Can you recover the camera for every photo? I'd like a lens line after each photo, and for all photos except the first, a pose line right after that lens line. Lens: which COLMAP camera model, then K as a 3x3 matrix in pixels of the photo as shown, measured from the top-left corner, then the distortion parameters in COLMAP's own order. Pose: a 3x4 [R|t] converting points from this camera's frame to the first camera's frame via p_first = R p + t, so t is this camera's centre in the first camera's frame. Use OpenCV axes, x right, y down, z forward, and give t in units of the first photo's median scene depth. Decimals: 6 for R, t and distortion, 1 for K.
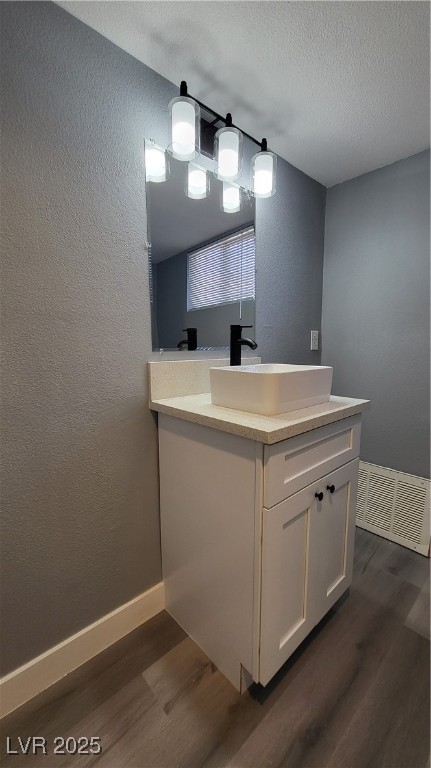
lens RADIAL K [[302.4, 0, 217.7], [0, 302.4, 381.4], [0, 0, 1]] dist [-0.000561, -0.001372]
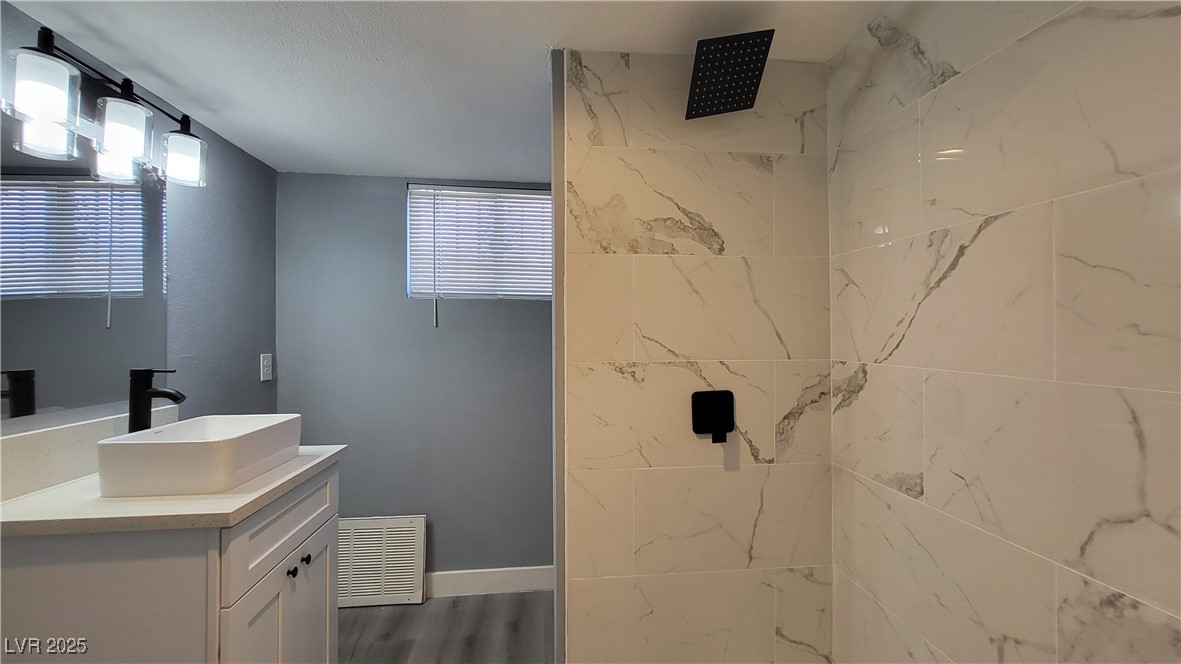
lens RADIAL K [[465.0, 0, 594.1], [0, 465.0, 330.1], [0, 0, 1]] dist [-0.000561, -0.001372]
pose [[0.579838, 0.011278, 0.814654, -0.202241], [0.098060, 0.991669, -0.083523, -0.087534], [-0.808809, 0.128315, 0.573902, -0.433513]]
